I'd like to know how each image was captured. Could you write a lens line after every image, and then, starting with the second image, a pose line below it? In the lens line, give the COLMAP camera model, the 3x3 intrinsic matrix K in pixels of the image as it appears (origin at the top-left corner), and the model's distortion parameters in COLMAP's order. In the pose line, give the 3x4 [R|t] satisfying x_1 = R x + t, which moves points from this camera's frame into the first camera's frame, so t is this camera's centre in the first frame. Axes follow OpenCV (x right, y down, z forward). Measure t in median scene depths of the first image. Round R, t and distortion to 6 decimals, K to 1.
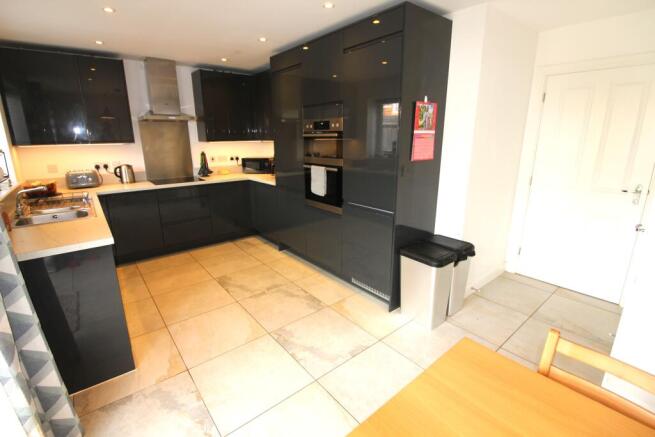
lens RADIAL K [[302.5, 0, 322.3], [0, 302.5, 212.0], [0, 0, 1]] dist [-0.001104, -0.012468]
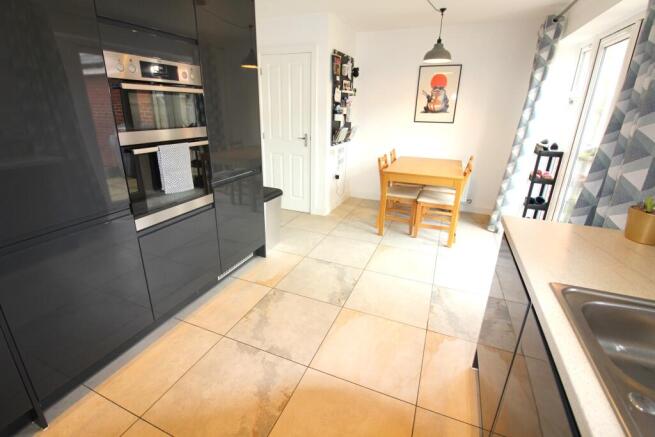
lens RADIAL K [[302.5, 0, 322.3], [0, 302.5, 212.0], [0, 0, 1]] dist [-0.001104, -0.012468]
pose [[-0.476853, -0.290893, 0.829453, -0.807757], [0.199738, 0.883103, 0.424538, -0.271991], [-0.855988, 0.368116, -0.363008, 1.218256]]
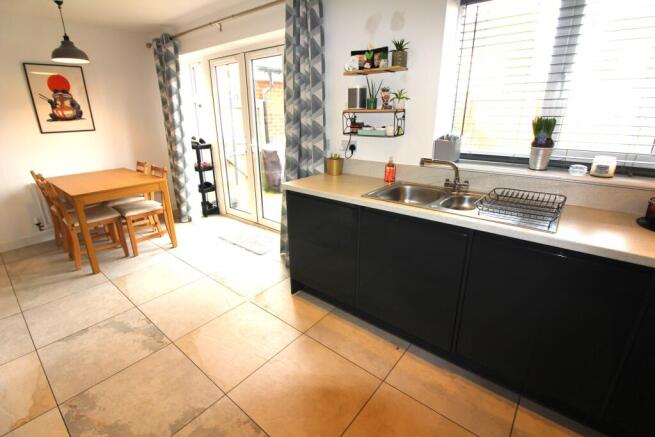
lens RADIAL K [[302.5, 0, 322.3], [0, 302.5, 212.0], [0, 0, 1]] dist [-0.001104, -0.012468]
pose [[-0.979266, 0.078376, -0.186803, -0.430446], [-0.033732, 0.846167, 0.531849, -0.344391], [0.199751, 0.527123, -0.825979, 1.492197]]
